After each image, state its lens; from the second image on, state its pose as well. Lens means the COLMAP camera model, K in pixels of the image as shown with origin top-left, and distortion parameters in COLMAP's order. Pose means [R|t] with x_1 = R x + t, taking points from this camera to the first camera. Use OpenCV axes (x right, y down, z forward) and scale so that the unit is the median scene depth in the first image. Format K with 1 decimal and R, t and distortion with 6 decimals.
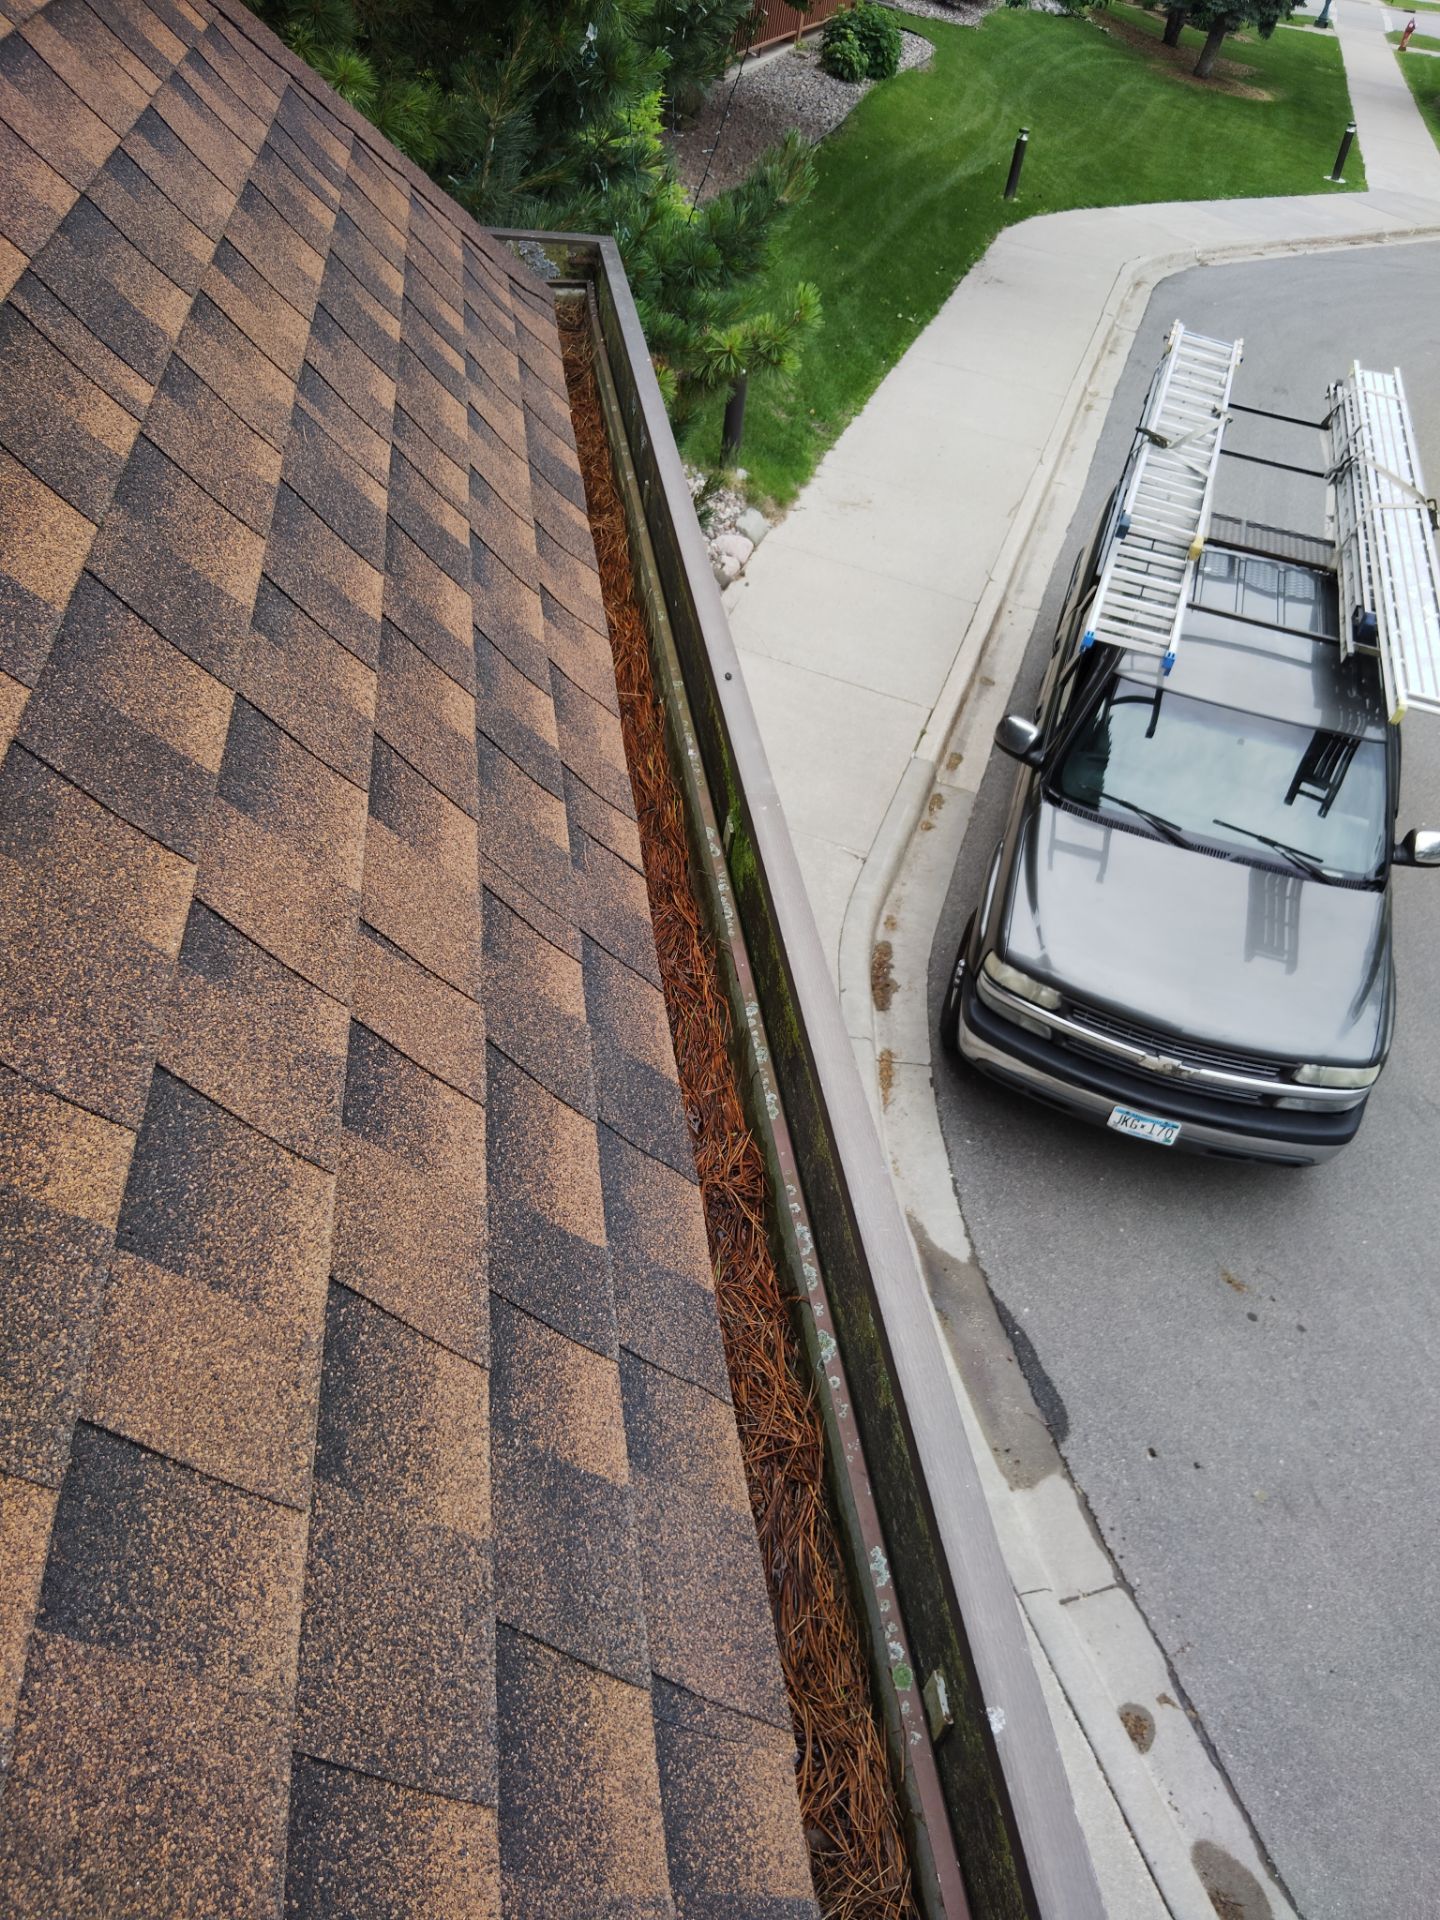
lens RADIAL K [[1481.5, 0, 720.0], [0, 1481.5, 960.0], [0, 0, 1]] dist [0.126550, -0.249202]
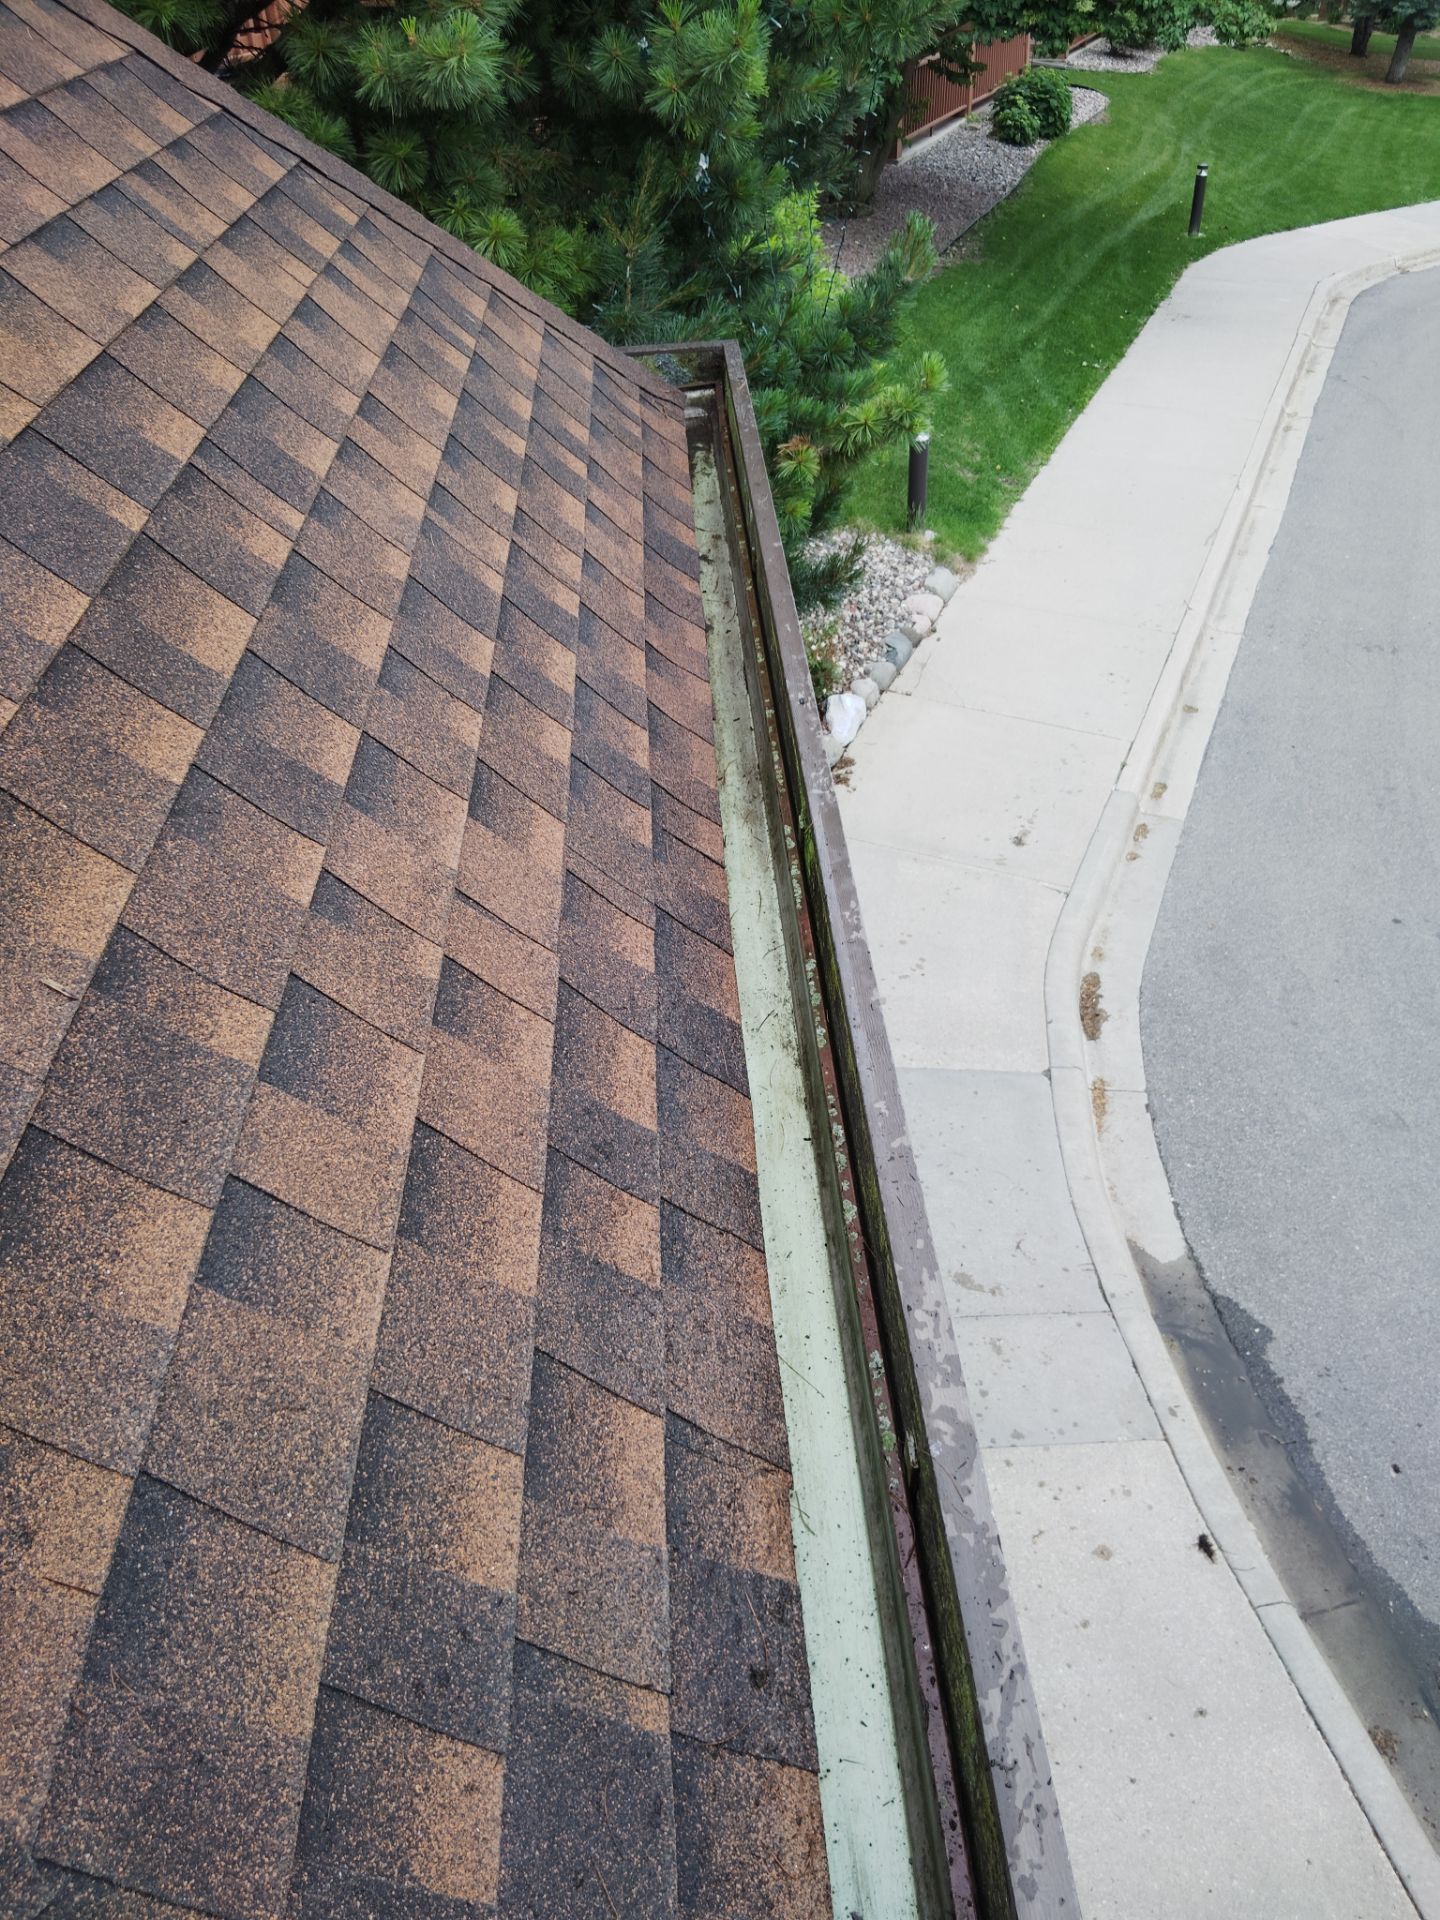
lens RADIAL K [[1481.5, 0, 720.0], [0, 1481.5, 960.0], [0, 0, 1]] dist [0.126550, -0.249202]
pose [[0.984143, -0.070672, -0.162692, 0.150520], [0.062829, 0.996623, -0.052865, 0.089947], [0.165879, 0.041805, 0.985260, -0.198260]]
